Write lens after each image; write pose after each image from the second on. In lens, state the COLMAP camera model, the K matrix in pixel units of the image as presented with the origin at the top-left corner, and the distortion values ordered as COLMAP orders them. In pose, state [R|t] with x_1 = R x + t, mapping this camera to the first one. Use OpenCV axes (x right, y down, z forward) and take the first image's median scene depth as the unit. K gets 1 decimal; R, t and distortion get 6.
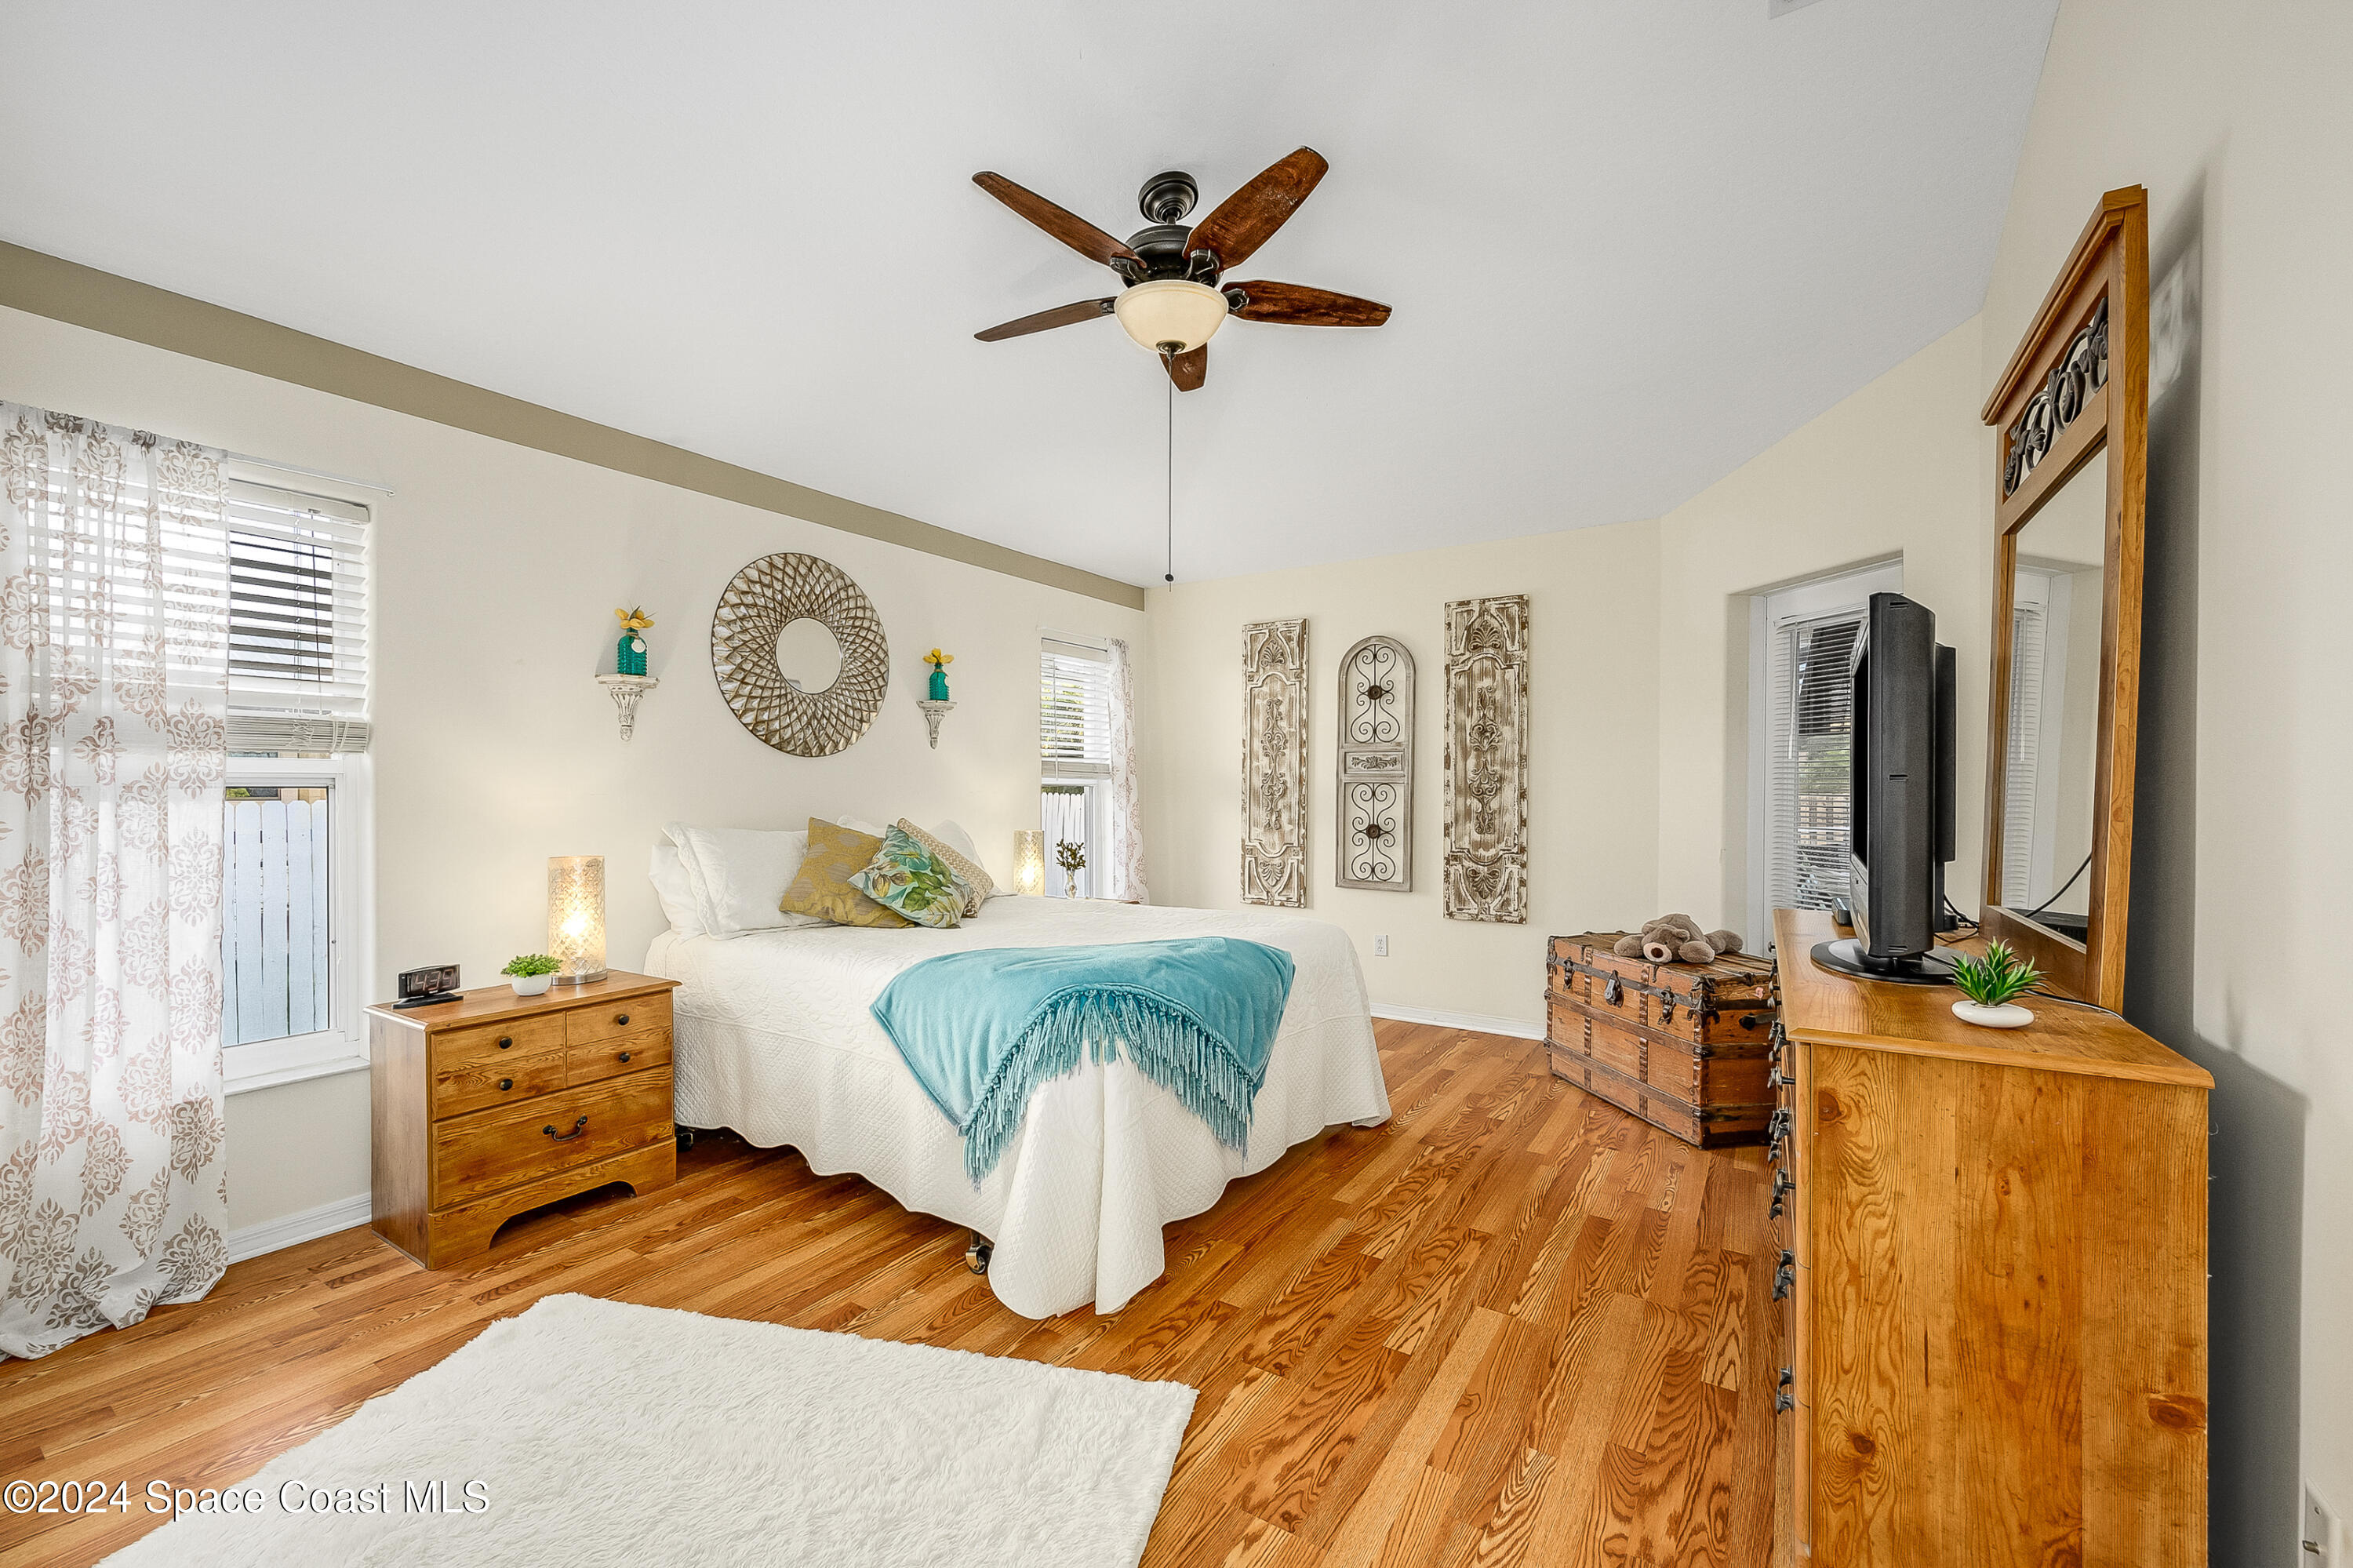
lens RADIAL K [[939.2, 0, 1173.6], [0, 939.2, 781.0], [0, 0, 1]] dist [-0.000399, 0.000150]
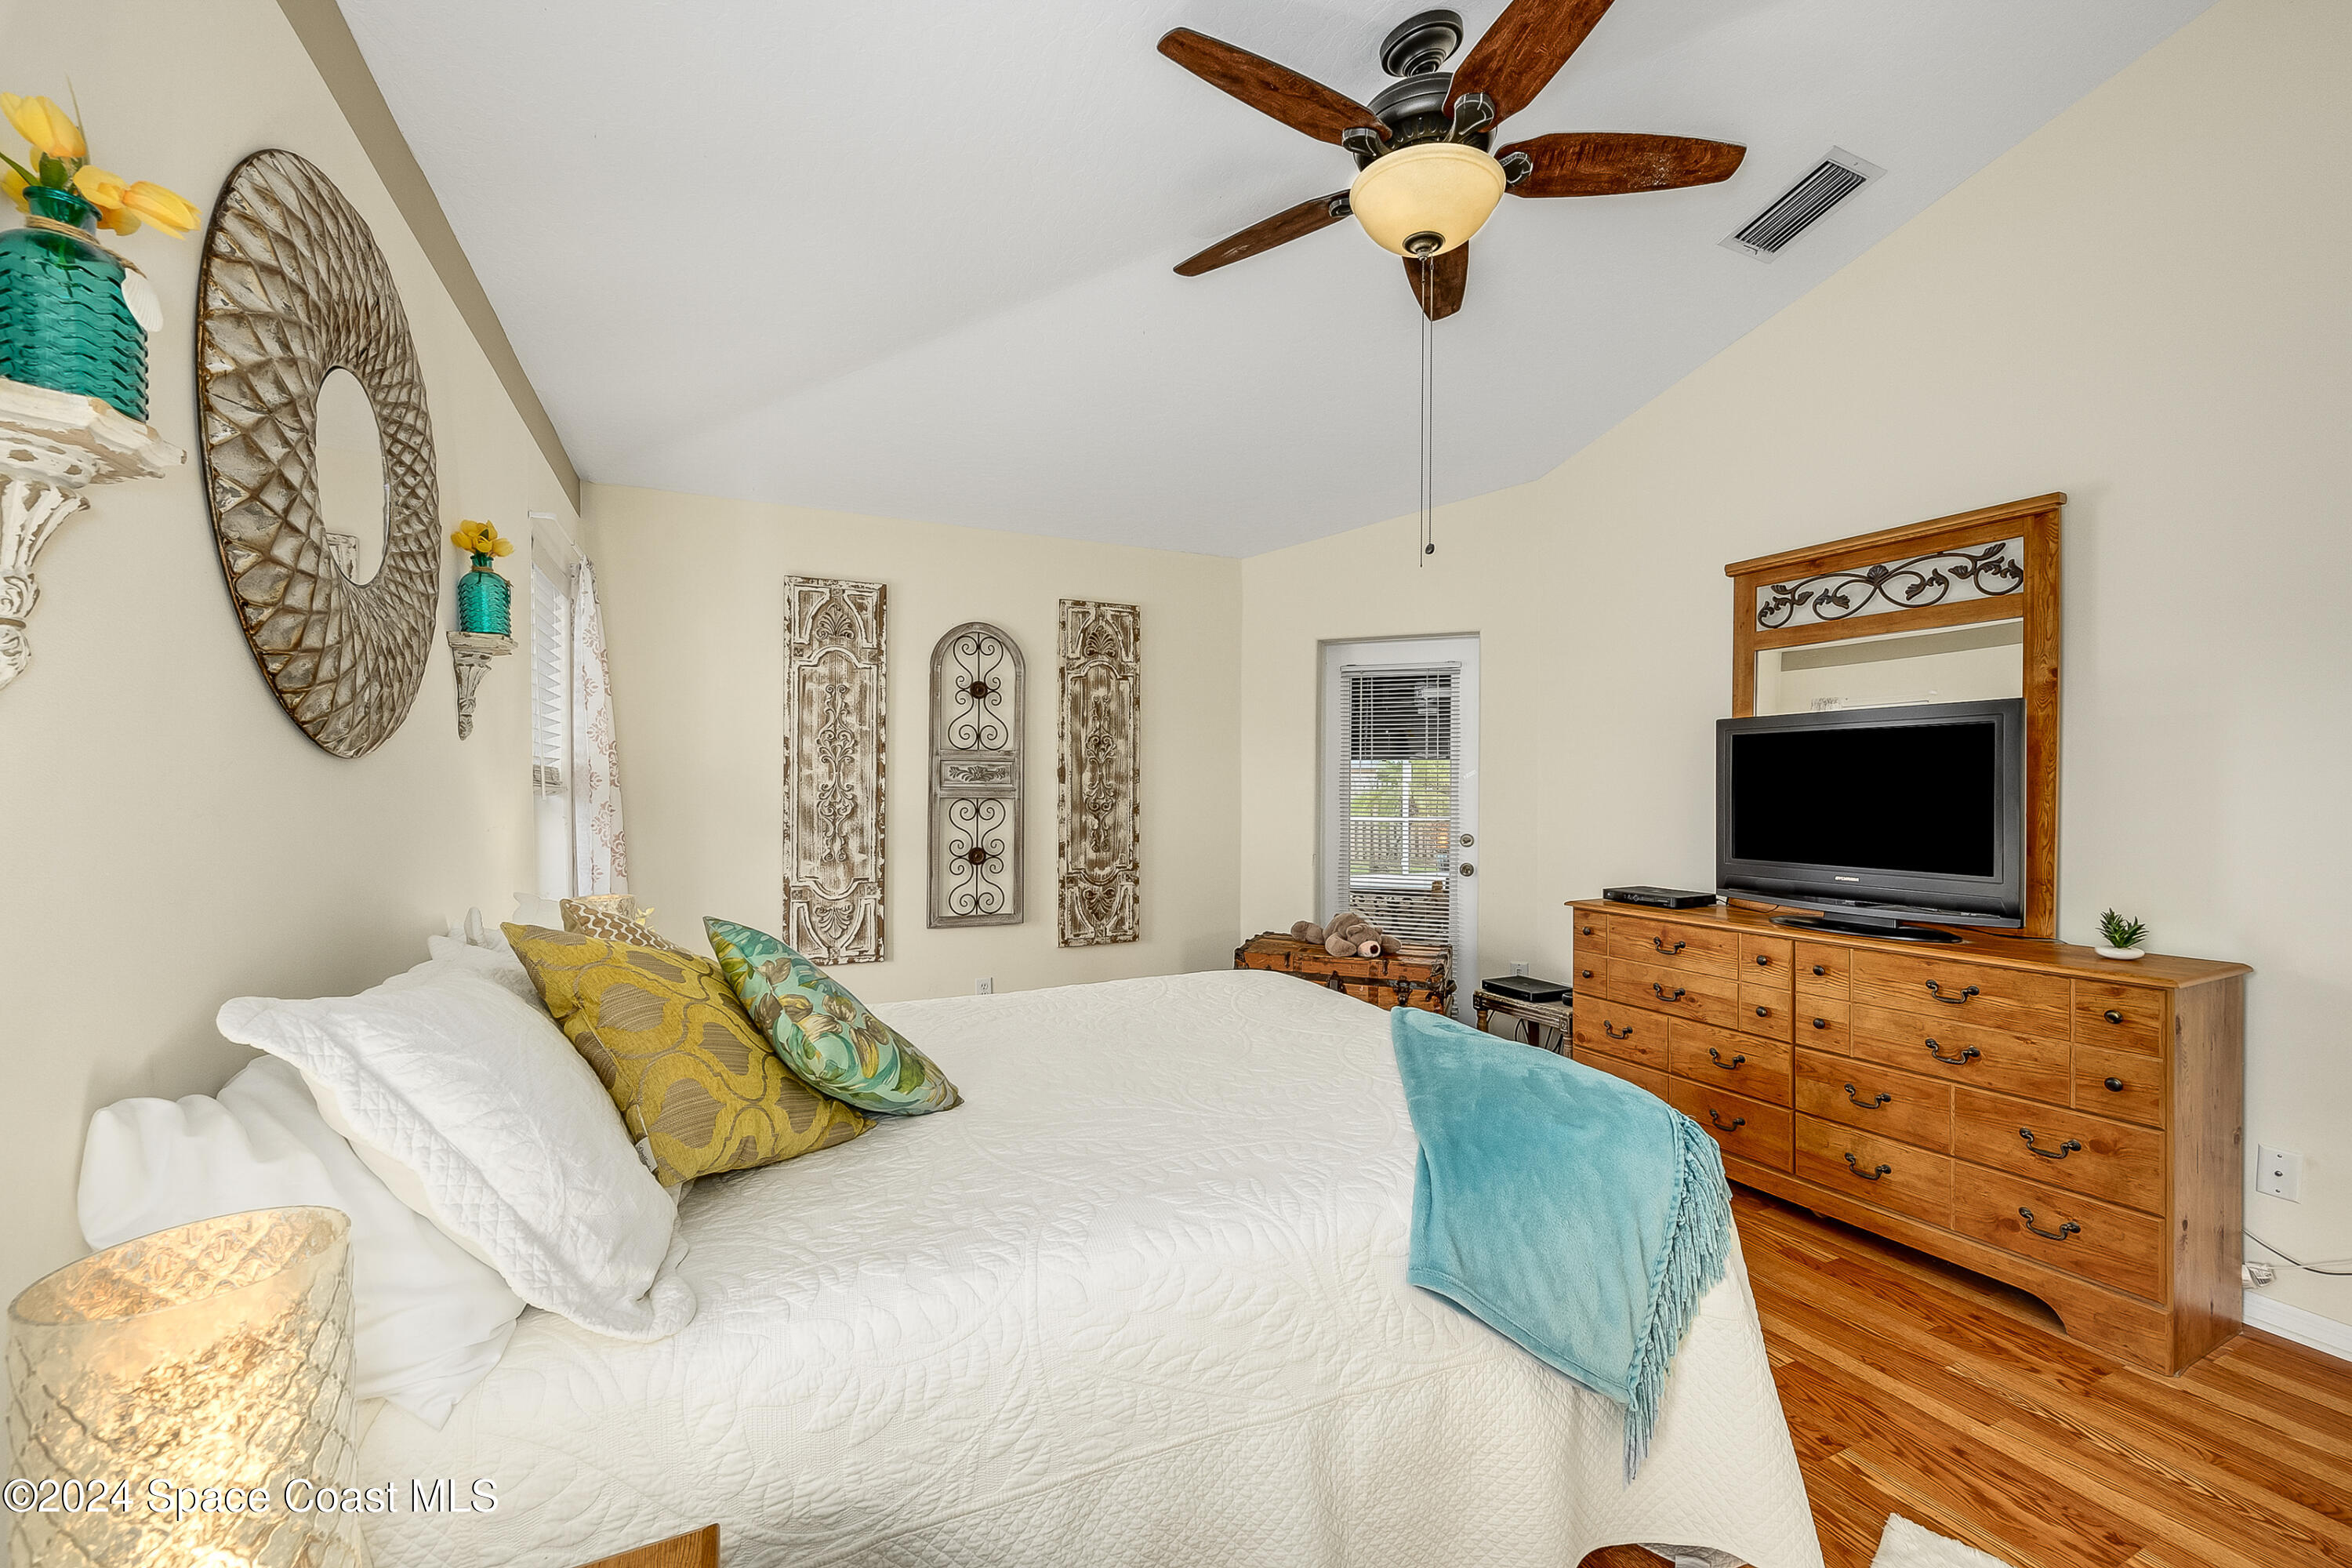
lens RADIAL K [[938.7, 0, 1173.1], [0, 938.7, 781.0], [0, 0, 1]] dist [-0.000399, 0.000150]
pose [[0.530667, 0.003779, 0.847572, -0.427792], [-0.007004, 0.999975, -0.000074, -0.015270], [-0.847552, -0.005897, 0.530680, 0.435572]]
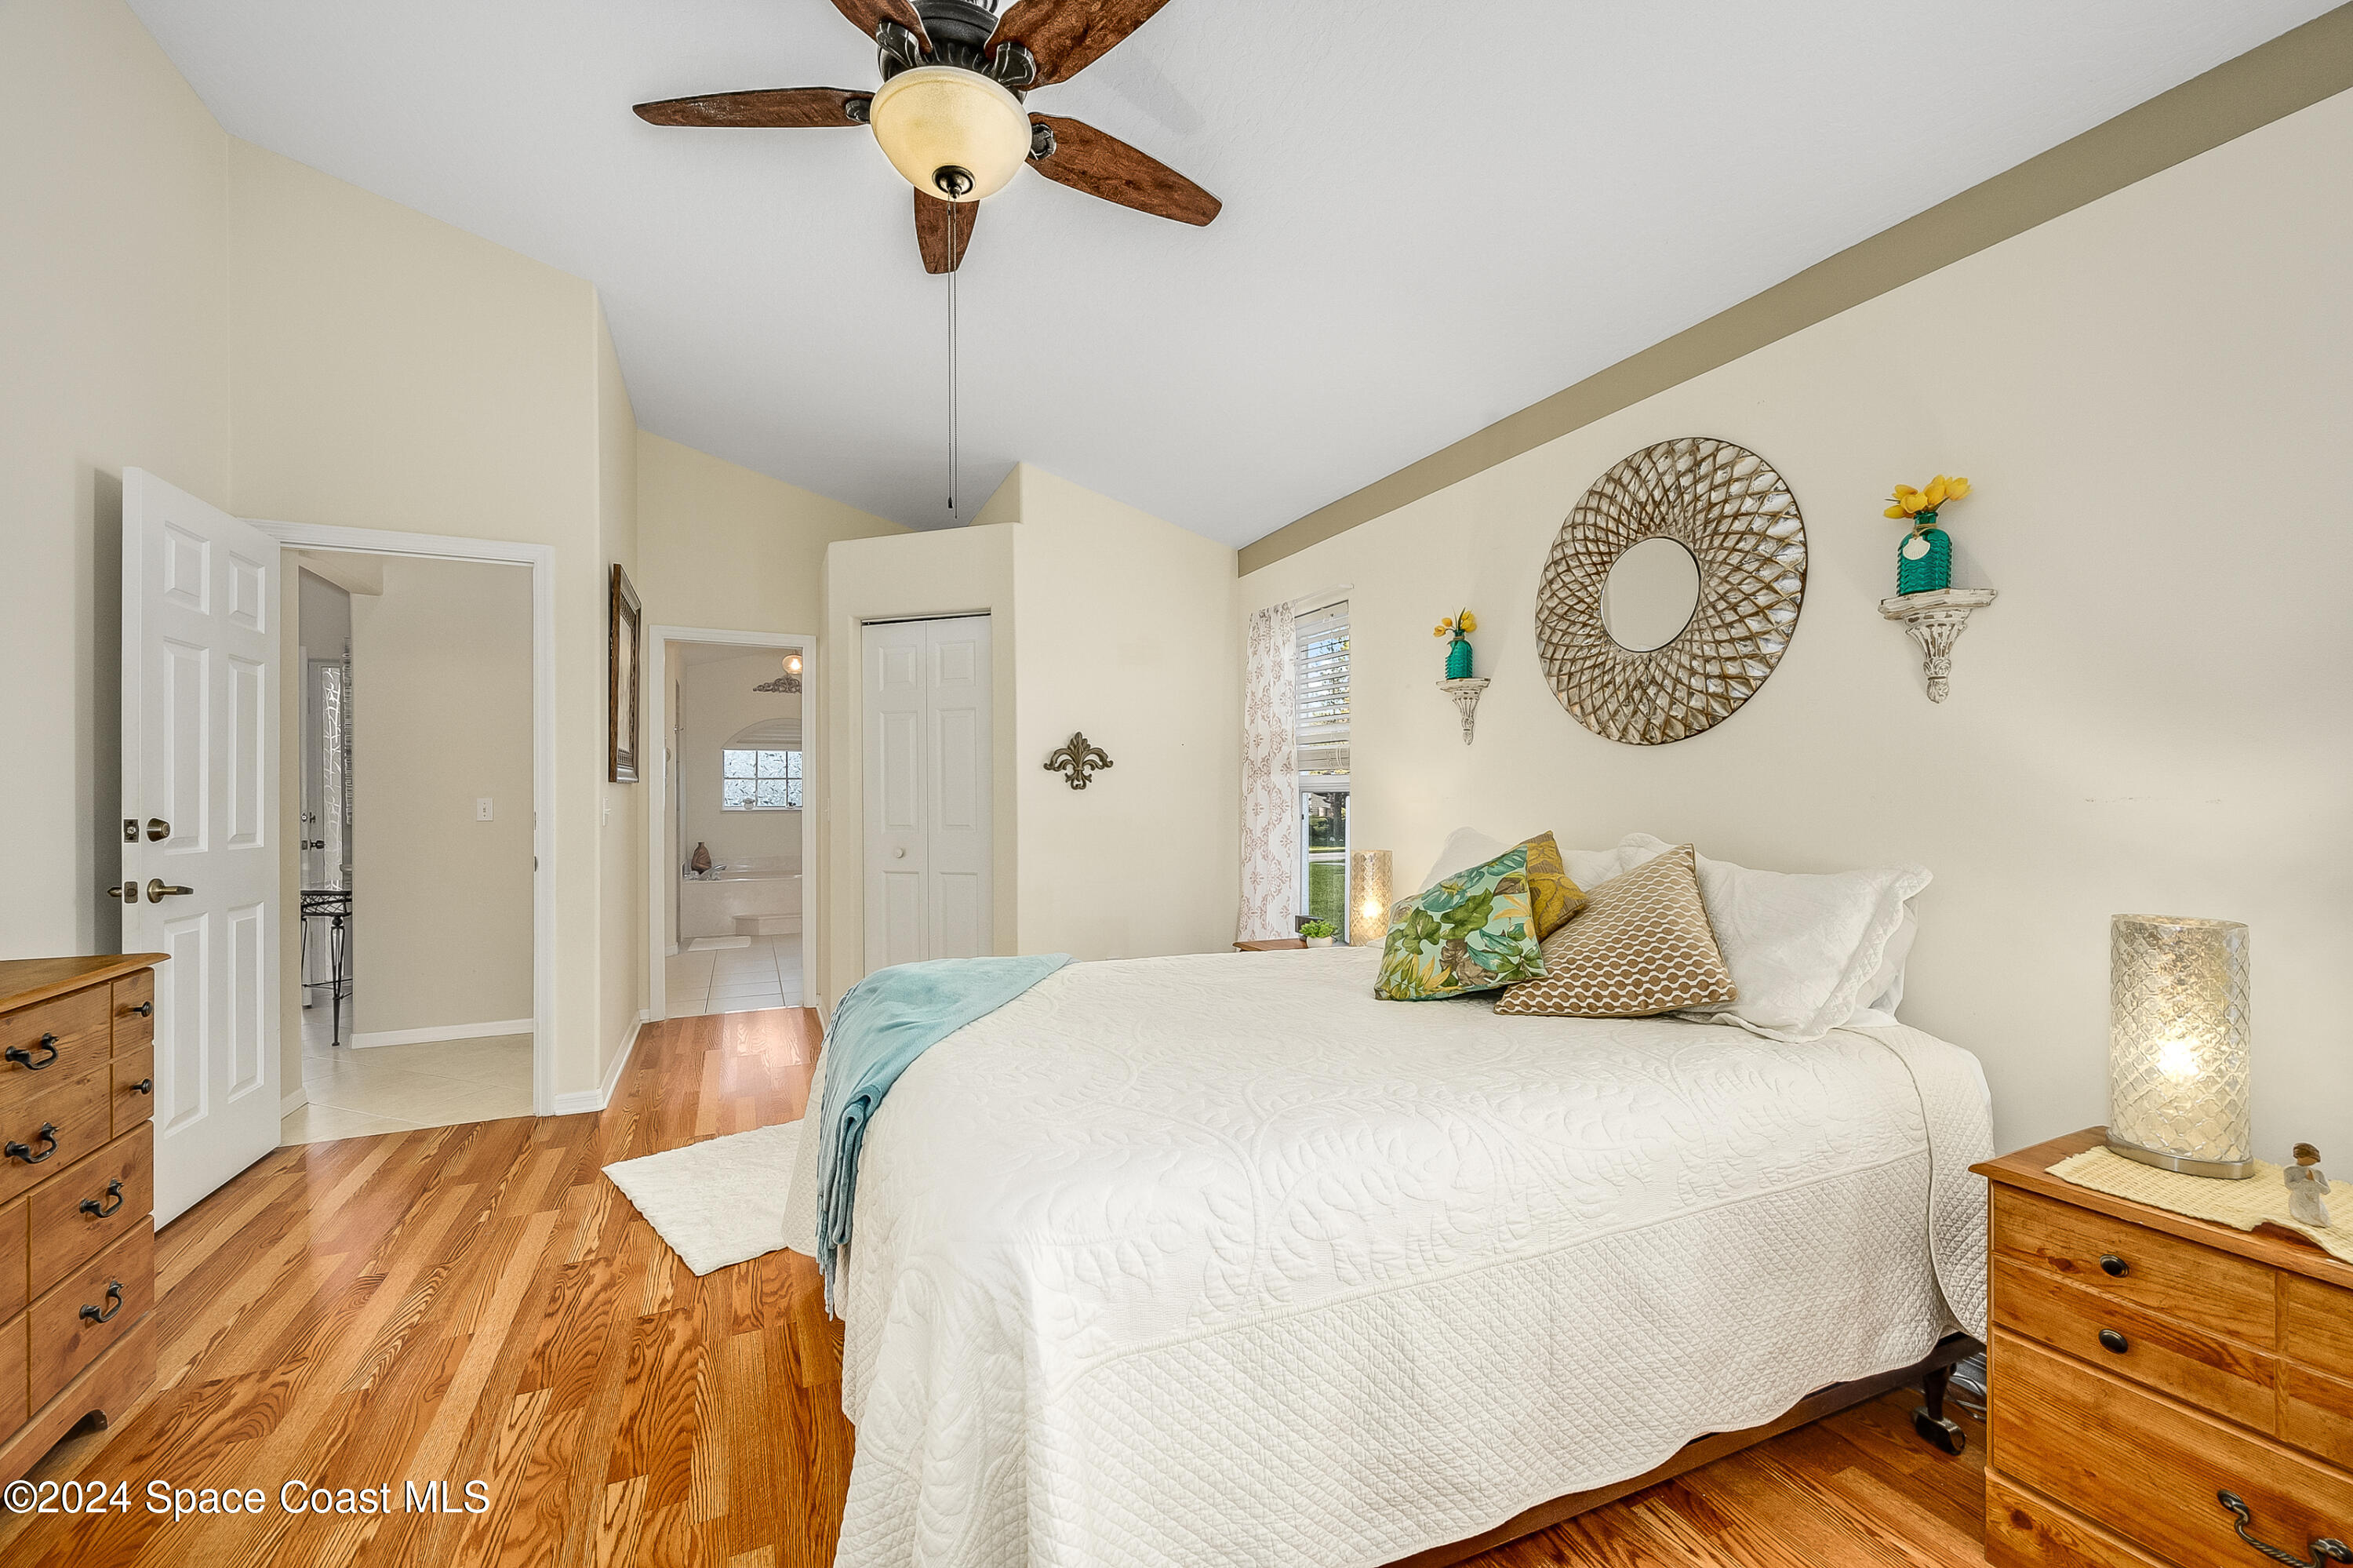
lens RADIAL K [[939.2, 0, 1173.6], [0, 939.2, 781.0], [0, 0, 1]] dist [-0.000399, 0.000150]
pose [[-0.530574, -0.012520, -0.847546, 0.296331], [0.007036, 0.999791, -0.019173, 0.009012], [0.847609, -0.016136, -0.530376, 0.865985]]
